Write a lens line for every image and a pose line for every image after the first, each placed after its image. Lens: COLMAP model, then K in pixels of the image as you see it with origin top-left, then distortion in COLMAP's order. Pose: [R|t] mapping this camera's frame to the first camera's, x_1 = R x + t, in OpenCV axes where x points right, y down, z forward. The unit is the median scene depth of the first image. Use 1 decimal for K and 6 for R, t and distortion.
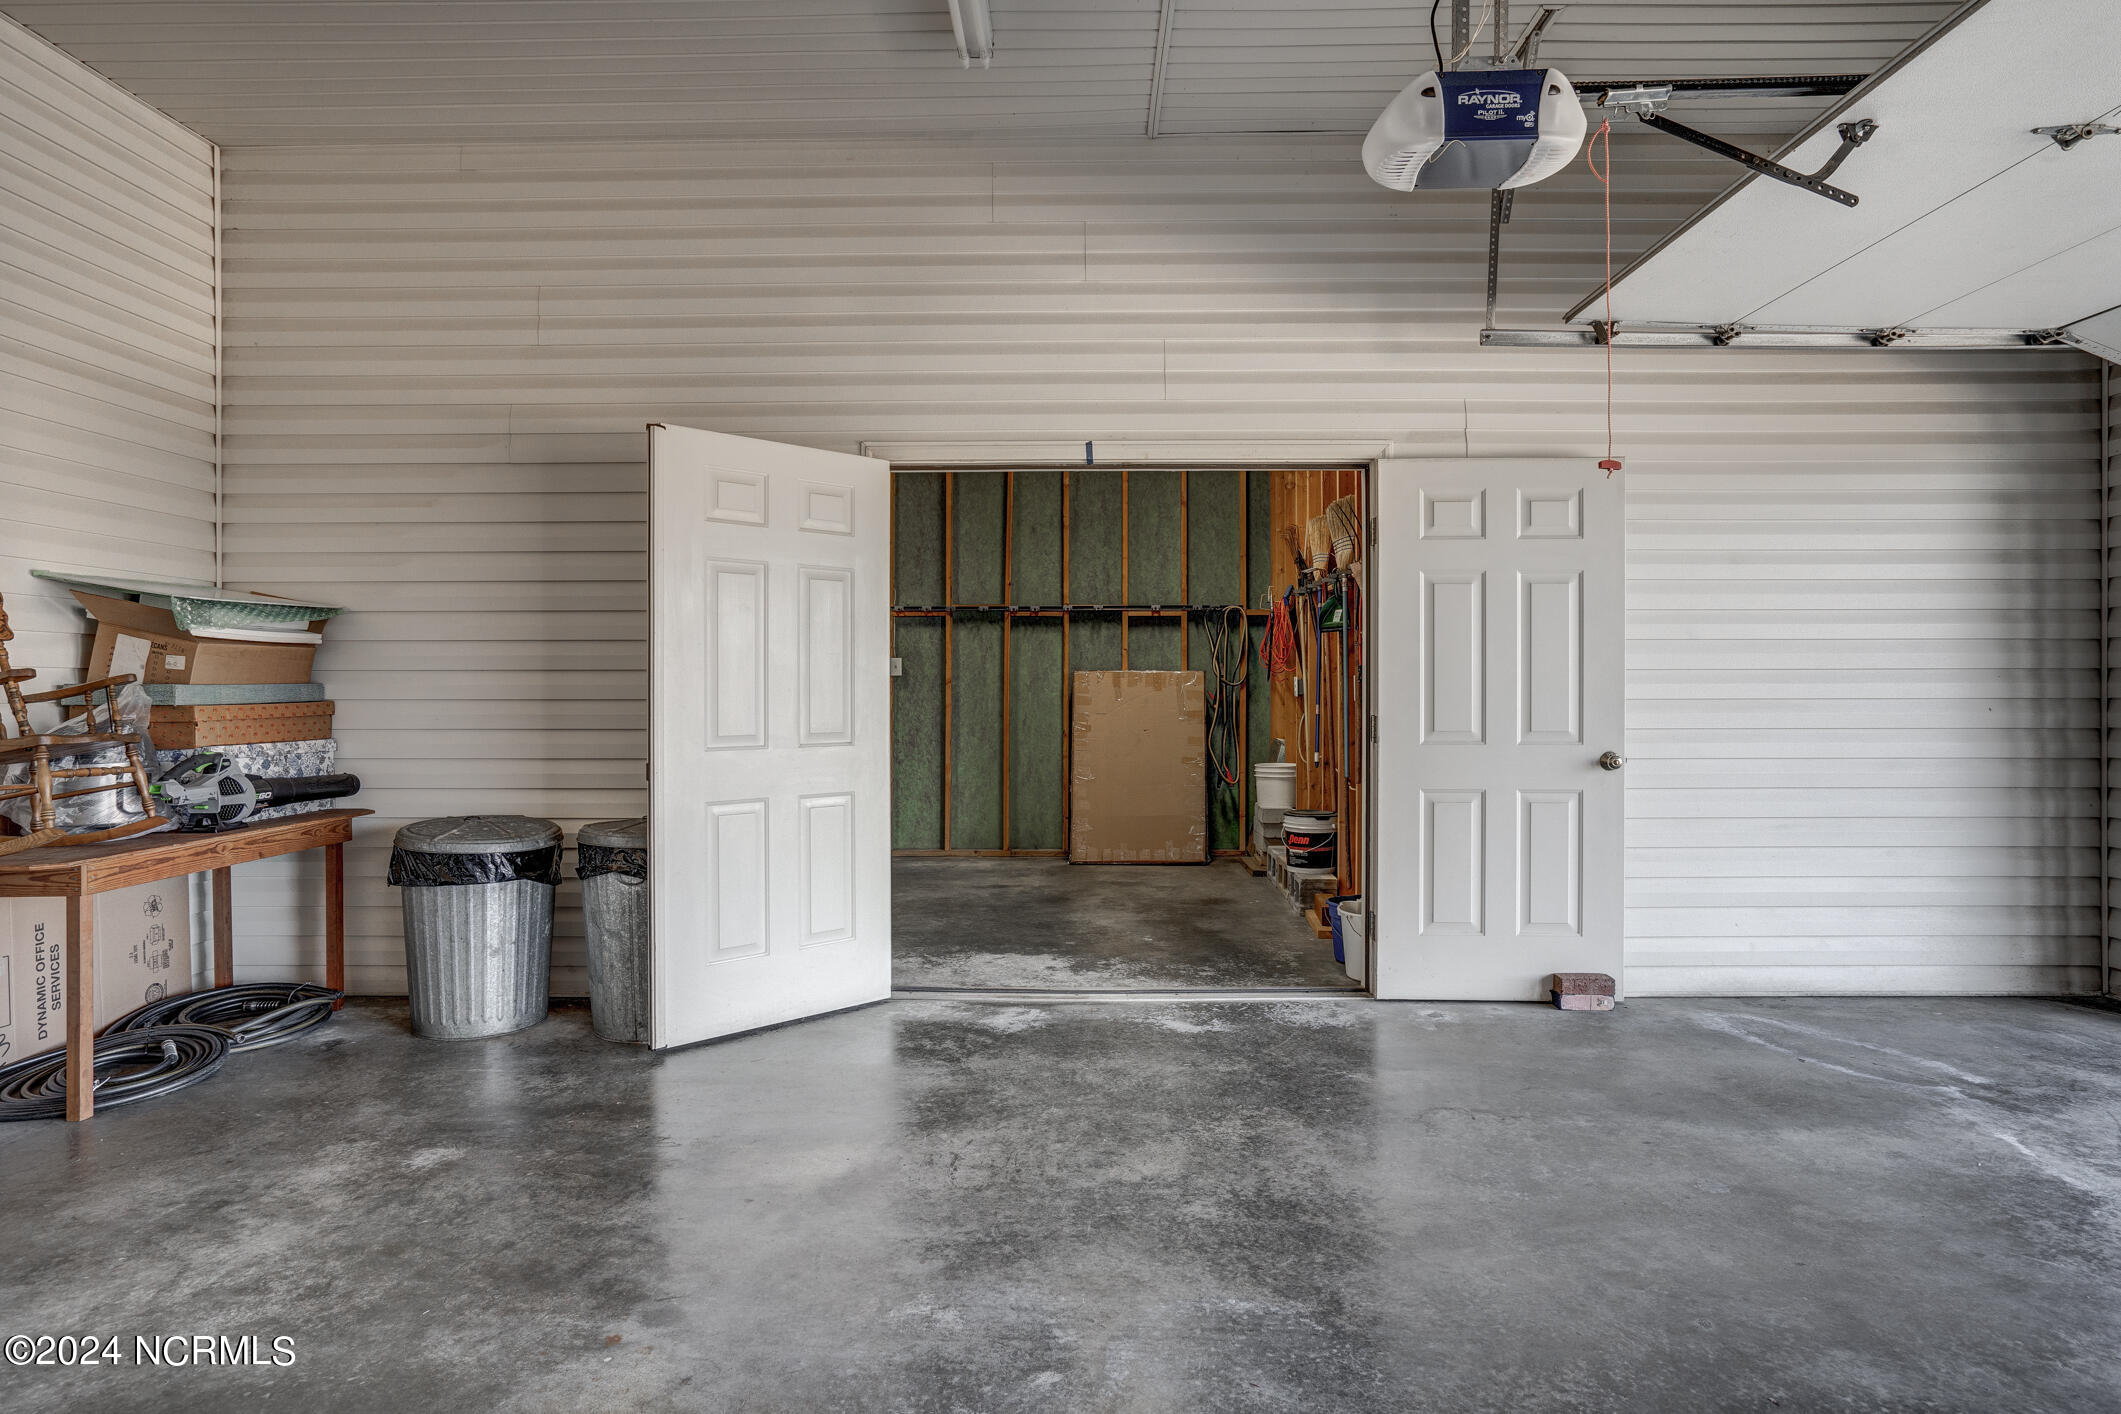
lens RADIAL K [[1160.9, 0, 1063.0], [0, 1160.9, 679.8], [0, 0, 1]] dist [-0.013617, 0.000956]
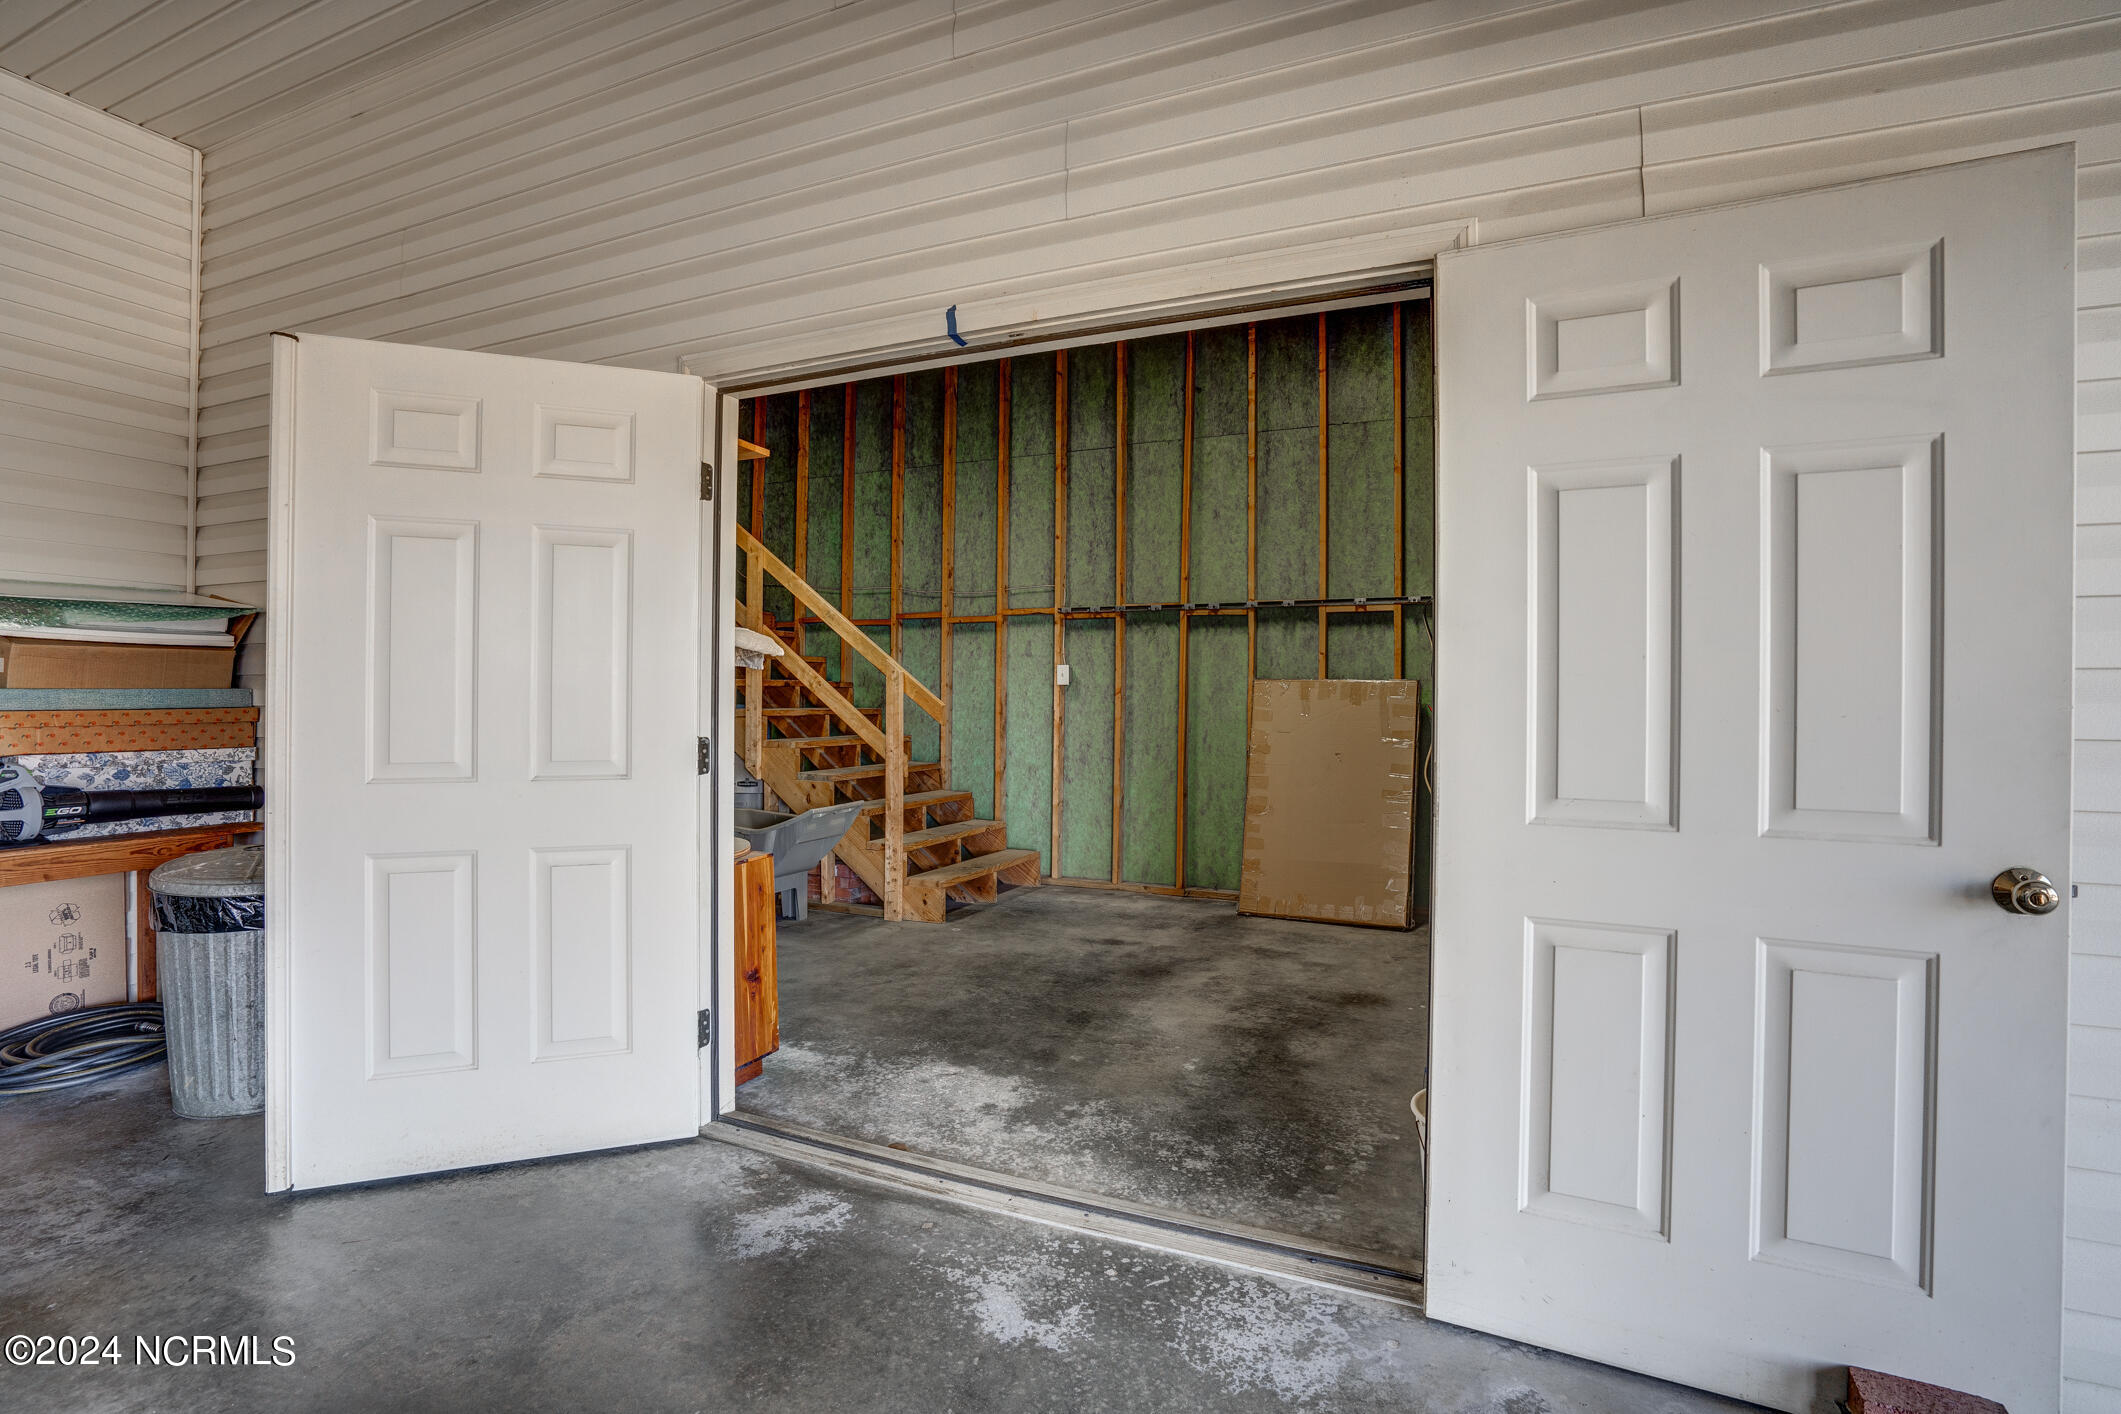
lens RADIAL K [[987.9, 0, 1056.0], [0, 987.9, 691.2], [0, 0, 1]] dist [-0.059653, 0.027668]
pose [[0.918797, 0.005286, -0.394694, 0.287637], [-0.005168, 0.999986, 0.001363, 0.000726], [0.394696, 0.000788, 0.918811, 0.547113]]
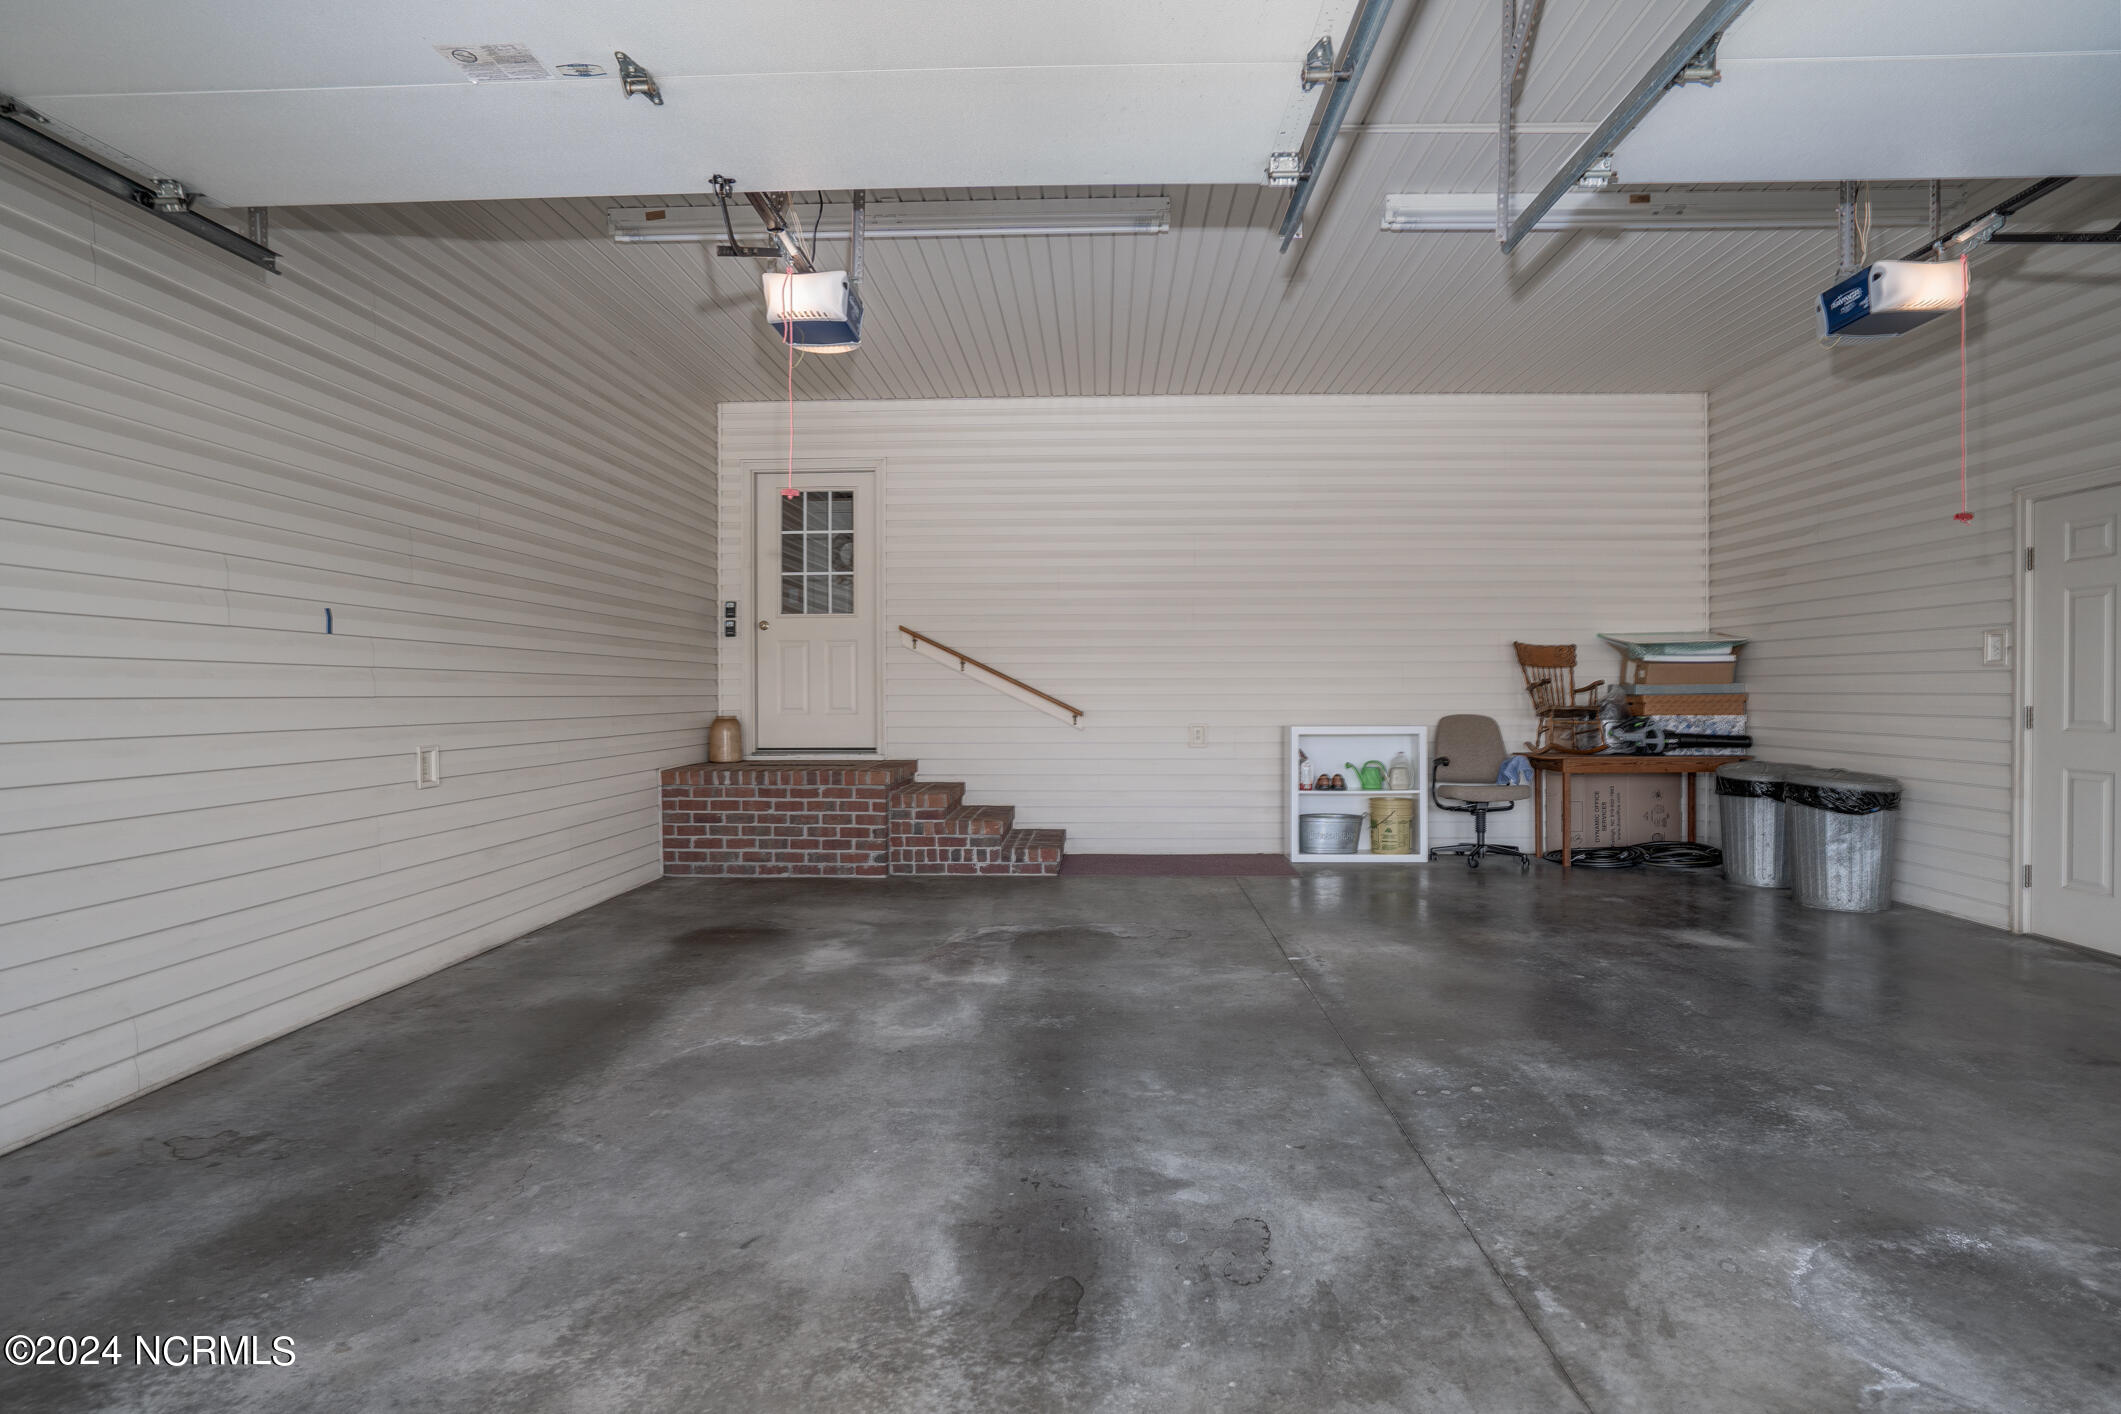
lens RADIAL K [[1044.0, 0, 1062.1], [0, 1044.0, 699.7], [0, 0, 1]] dist [-0.020791, -0.000060]
pose [[-0.013897, 0.011212, -0.999841, 0.966078], [0.009689, 0.999892, 0.011078, 0.000591], [0.999856, -0.009534, -0.014004, -0.011400]]
